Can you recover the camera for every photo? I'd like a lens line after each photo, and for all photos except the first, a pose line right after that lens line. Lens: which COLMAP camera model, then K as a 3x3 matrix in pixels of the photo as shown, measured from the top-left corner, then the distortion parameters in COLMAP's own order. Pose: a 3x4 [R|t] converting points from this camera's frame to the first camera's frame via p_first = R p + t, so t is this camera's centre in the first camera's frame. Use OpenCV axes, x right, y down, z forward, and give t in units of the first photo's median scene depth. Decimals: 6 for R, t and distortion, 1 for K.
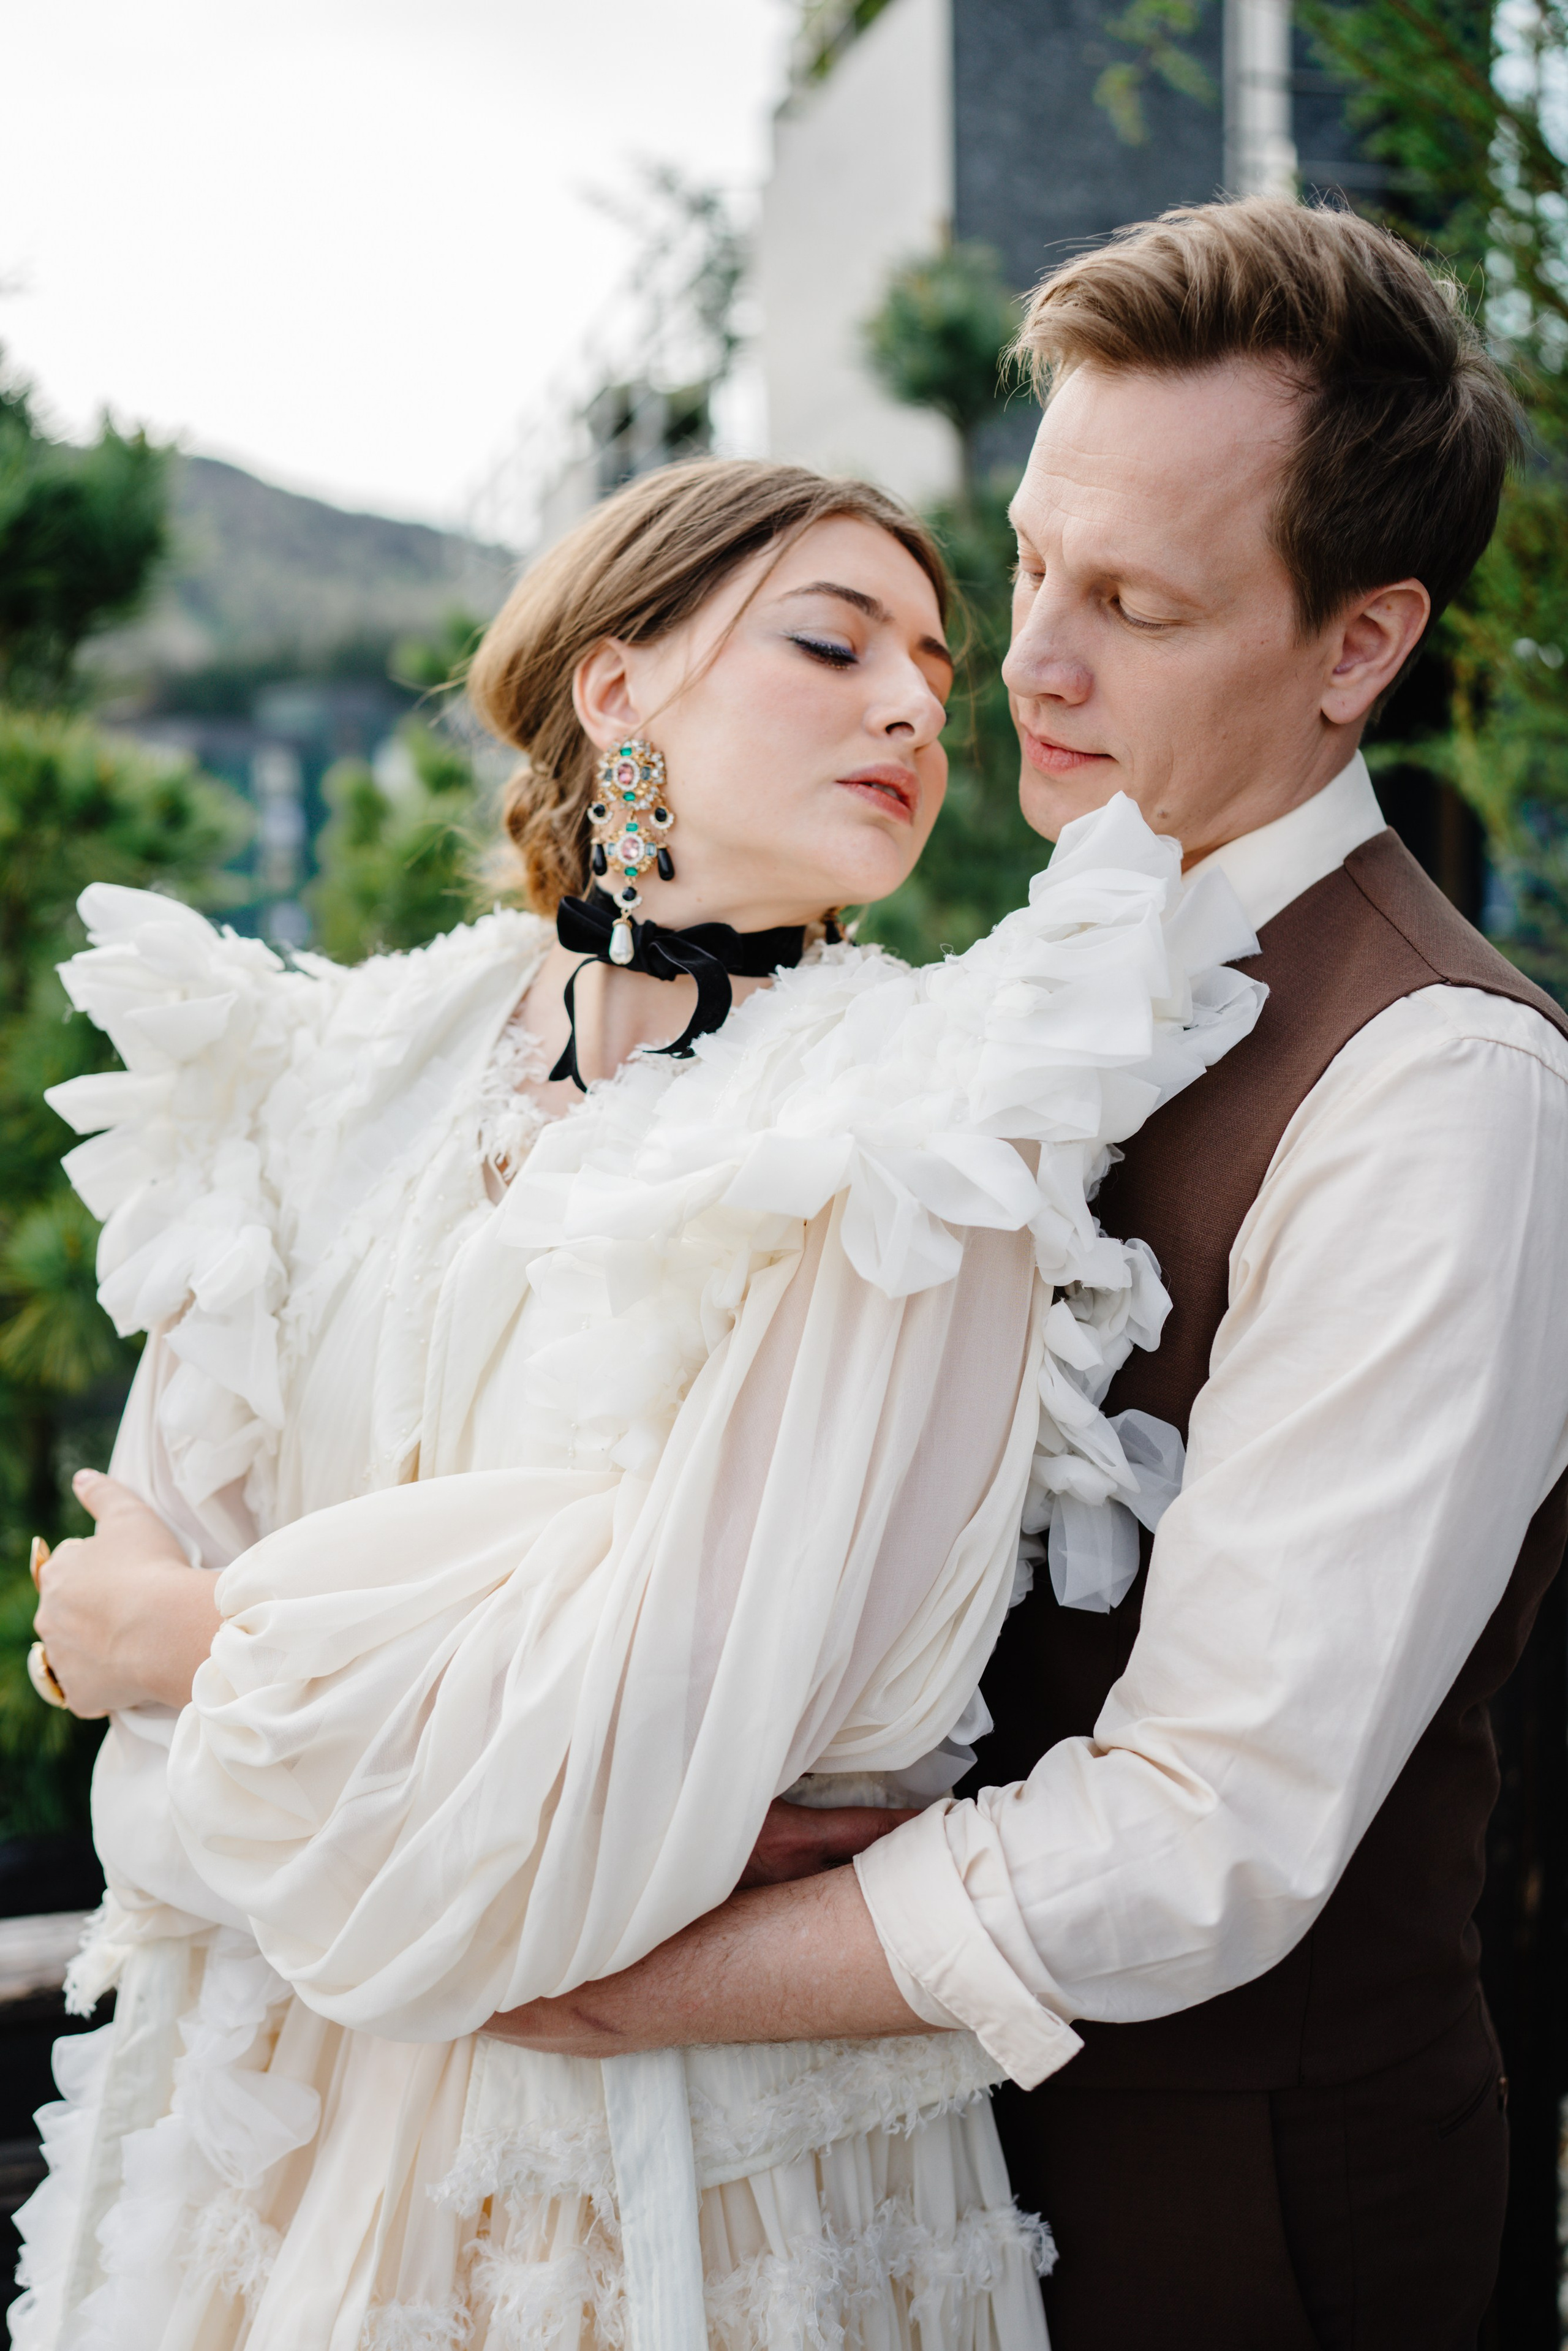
lens RADIAL K [[2252.3, 0, 774.8], [0, 2252.3, 1187.3], [0, 0, 1]] dist [-0.183203, 0.256146]
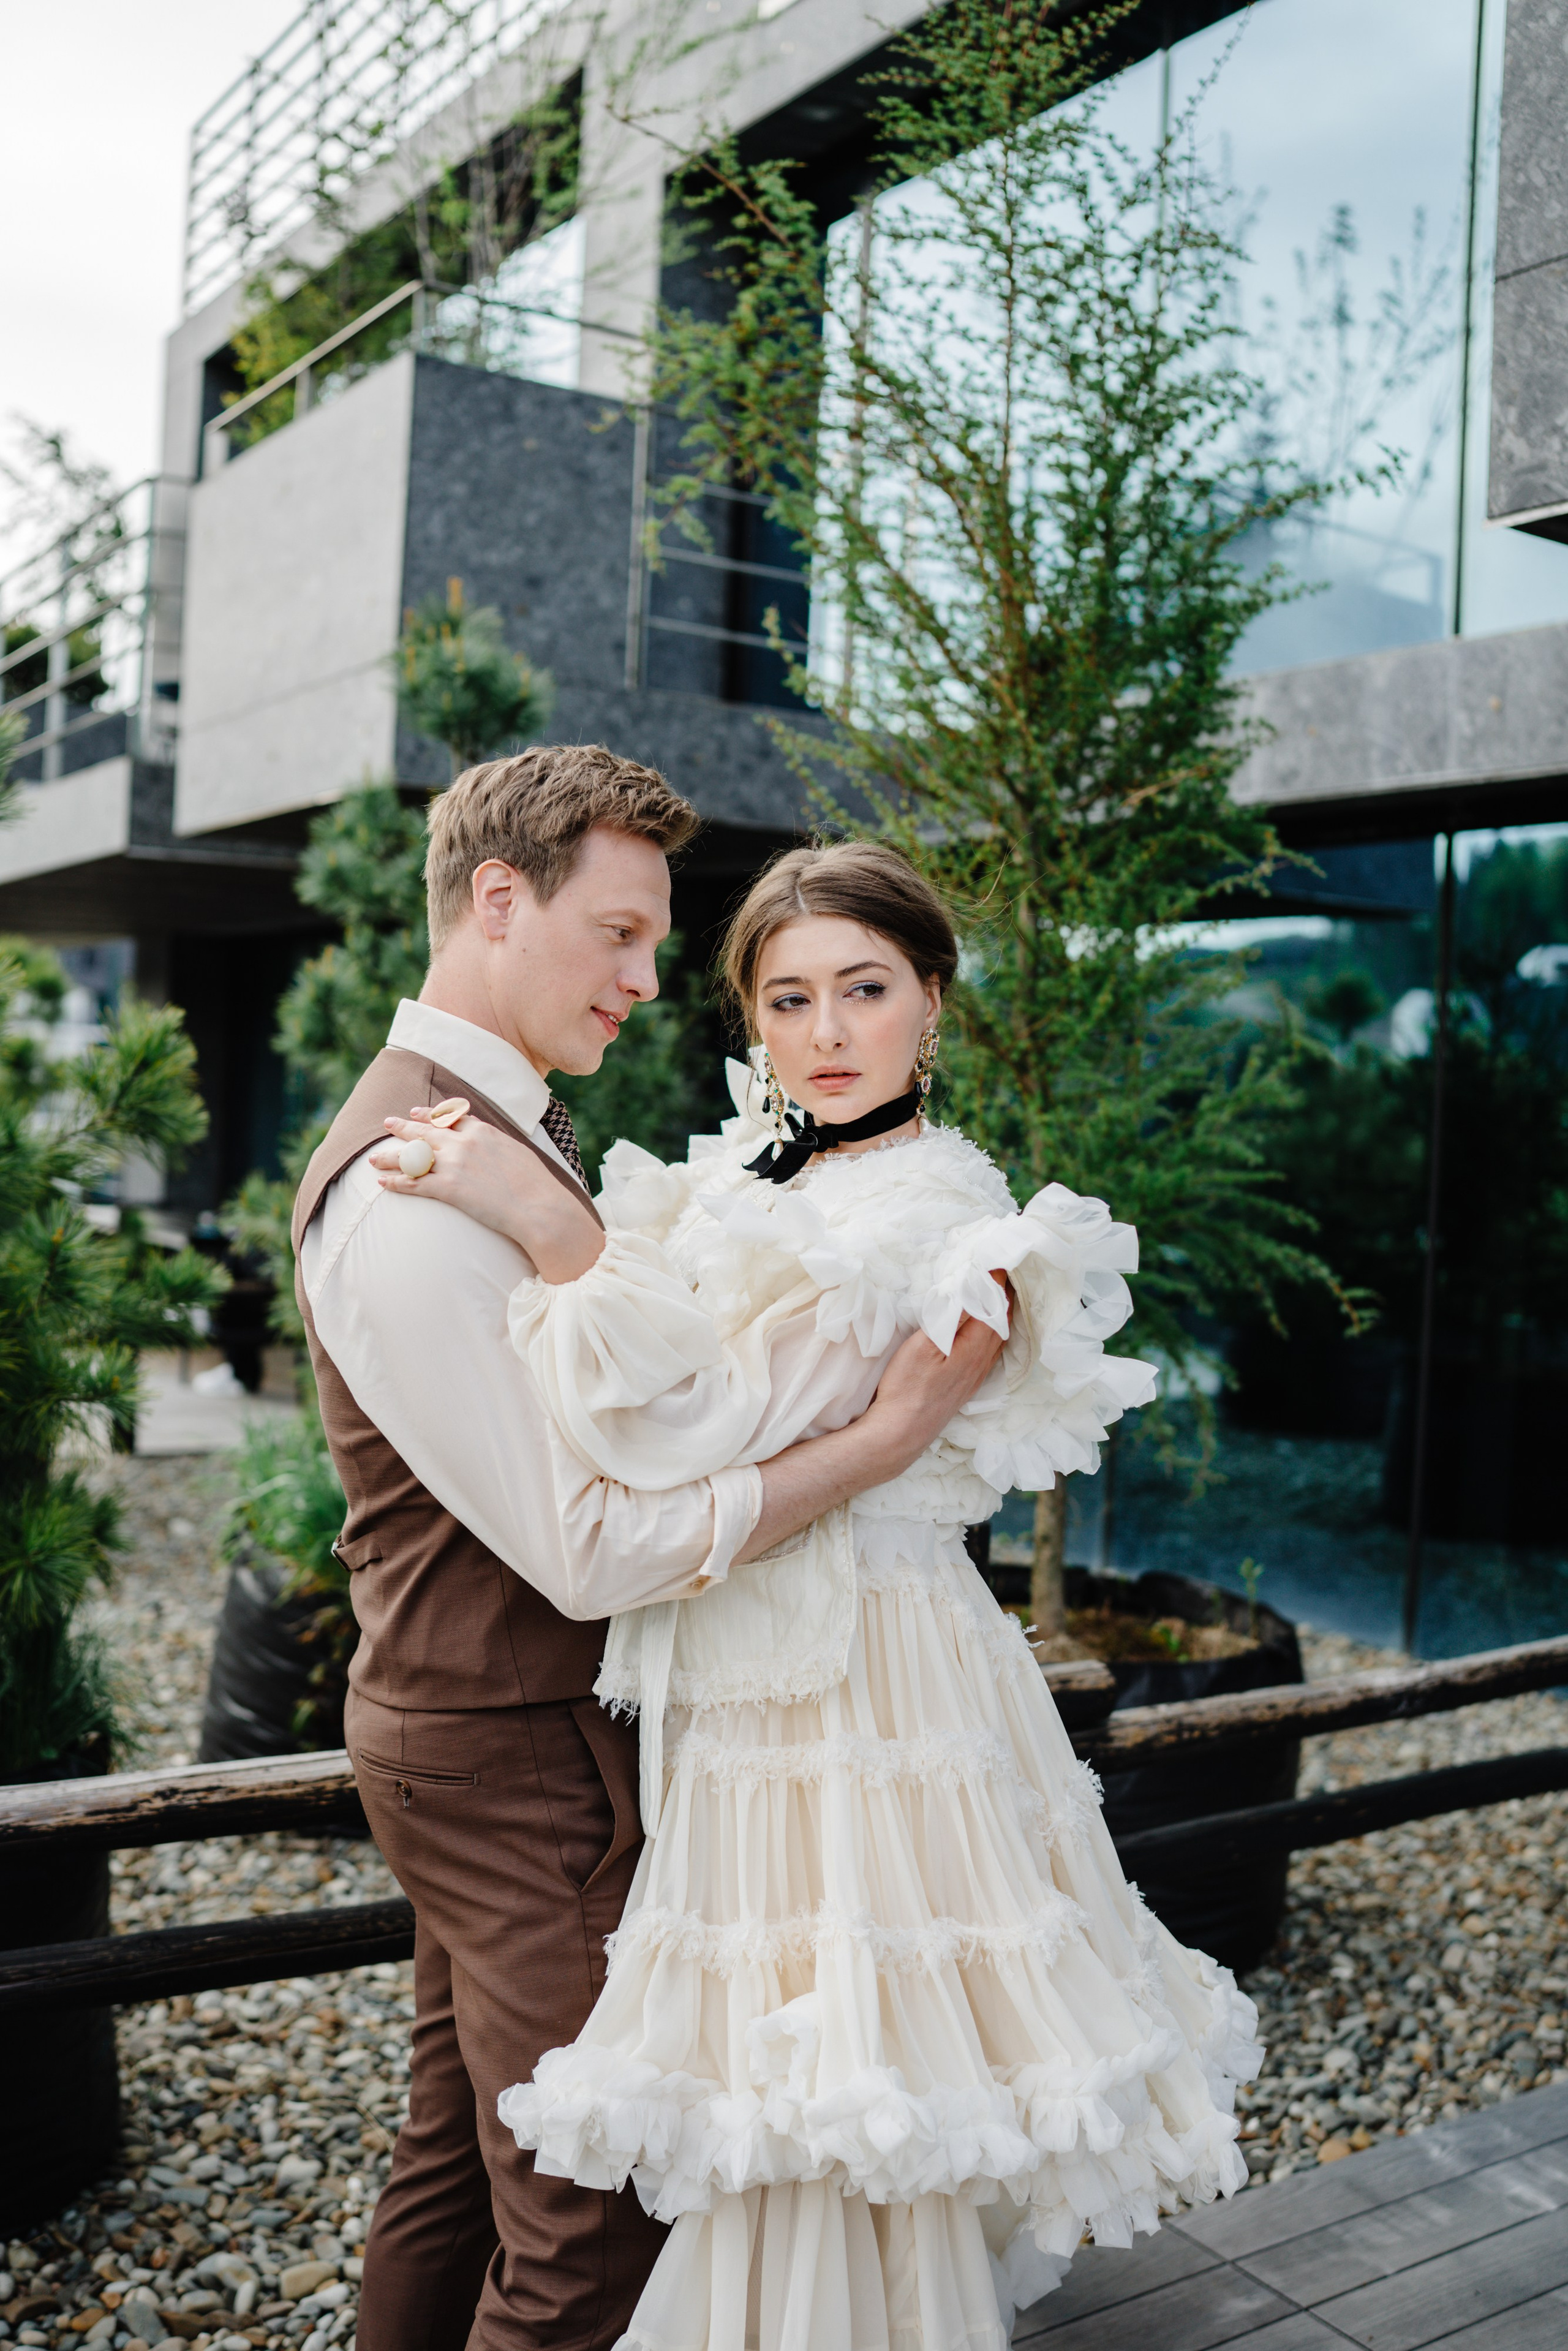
lens RADIAL K [[2232.7, 0, 779.5], [0, 2232.7, 1180.9], [0, 0, 1]] dist [-0.184478, 0.223310]
pose [[0.942941, 0.054236, 0.328513, -0.088271], [-0.015506, 0.992727, -0.119388, 0.029012], [-0.332598, 0.107482, 0.936924, -0.127965]]
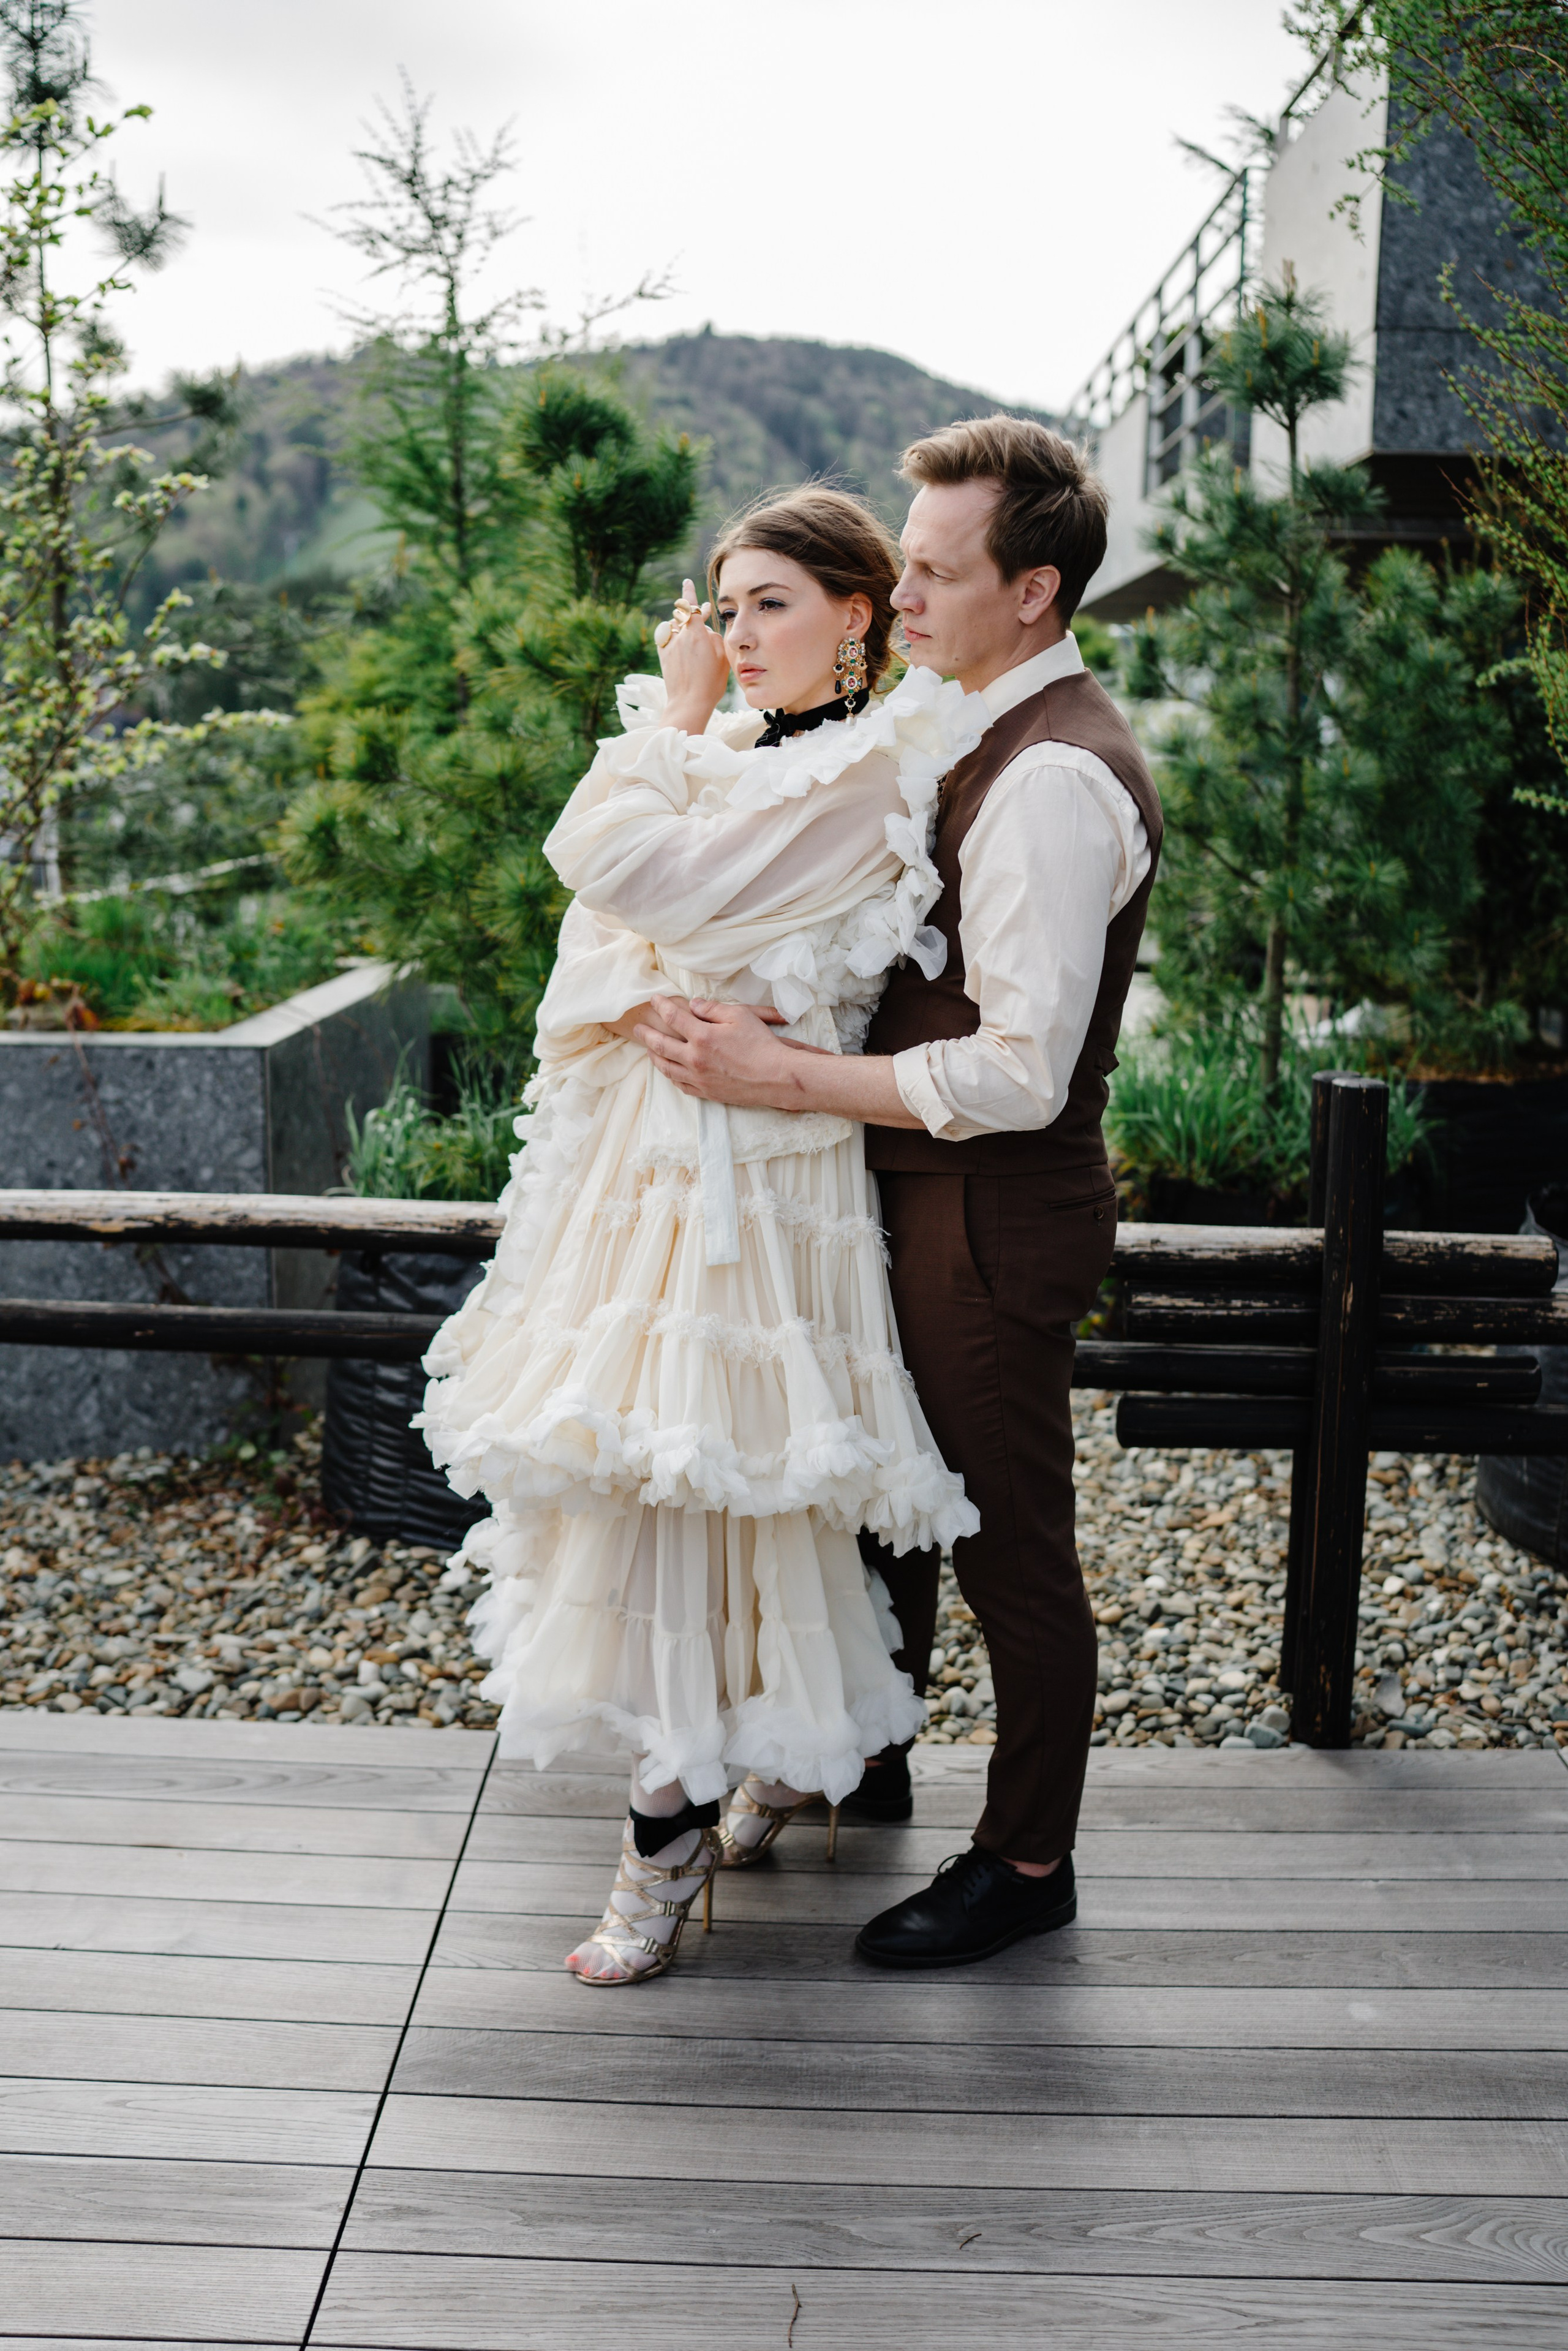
lens RADIAL K [[2233.6, 0, 771.9], [0, 2233.6, 1166.5], [0, 0, 1]] dist [-0.187436, 0.230007]
pose [[0.960330, 0.091727, -0.263348, 0.101871], [-0.082586, 0.995540, 0.045598, 0.049773], [0.266357, -0.022040, 0.963623, -0.236479]]
